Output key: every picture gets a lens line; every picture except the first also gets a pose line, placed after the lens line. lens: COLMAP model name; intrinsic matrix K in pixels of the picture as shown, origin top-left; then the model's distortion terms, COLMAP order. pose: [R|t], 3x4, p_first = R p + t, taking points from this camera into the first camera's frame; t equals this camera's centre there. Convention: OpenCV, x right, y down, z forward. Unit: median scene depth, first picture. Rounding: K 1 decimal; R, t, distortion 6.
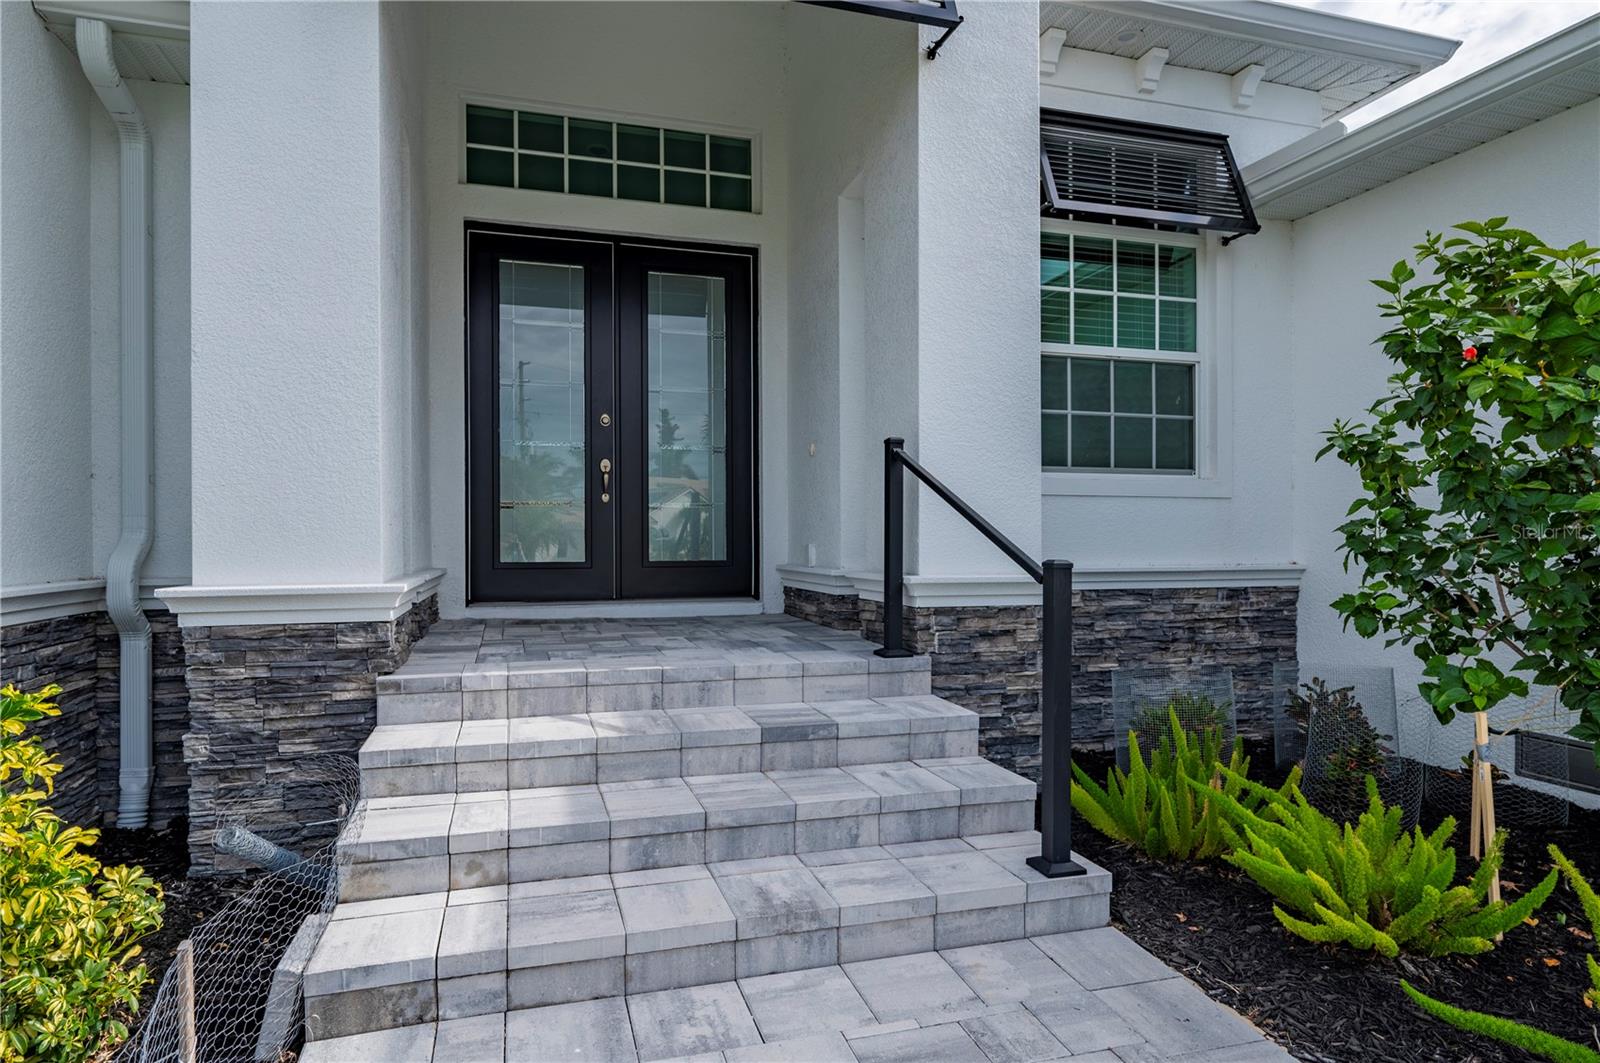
lens RADIAL K [[773.3, 0, 811.6], [0, 773.3, 535.6], [0, 0, 1]] dist [-0.004024, -0.000906]
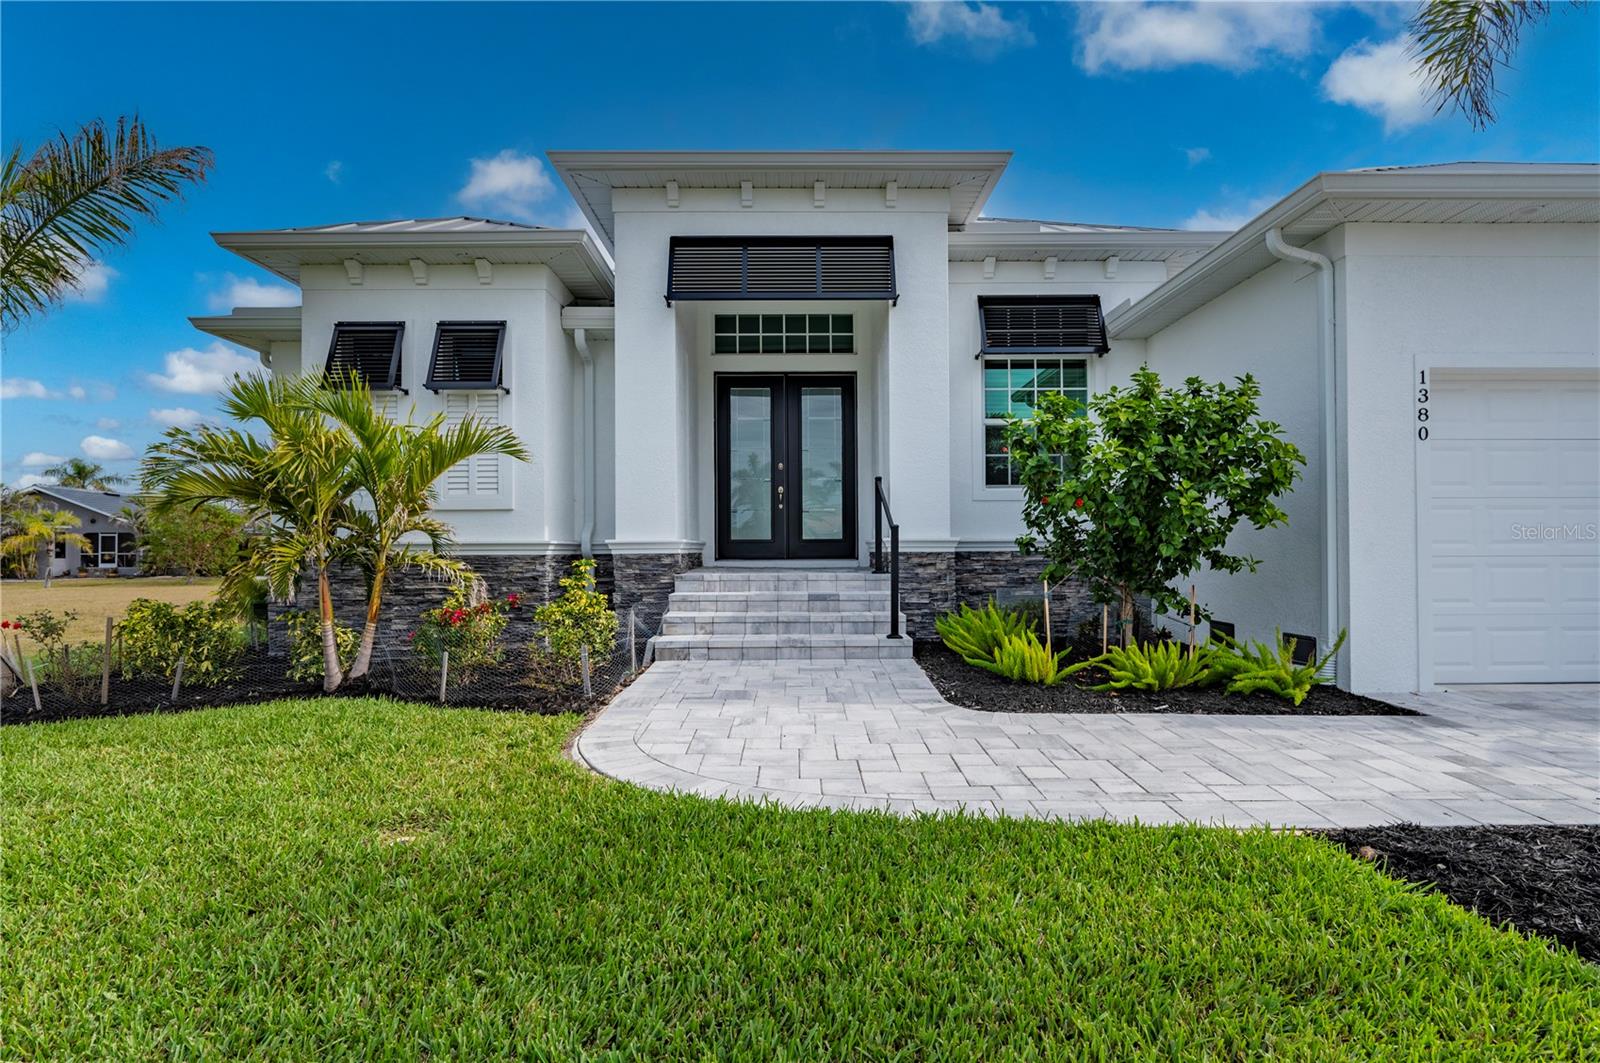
lens RADIAL K [[773.3, 0, 811.6], [0, 773.3, 535.6], [0, 0, 1]] dist [-0.004024, -0.000906]
pose [[0.940960, -0.005881, -0.338467, 0.645906], [0.000299, 0.999863, -0.016543, 0.078340], [0.338518, 0.015465, 0.940833, -1.111939]]
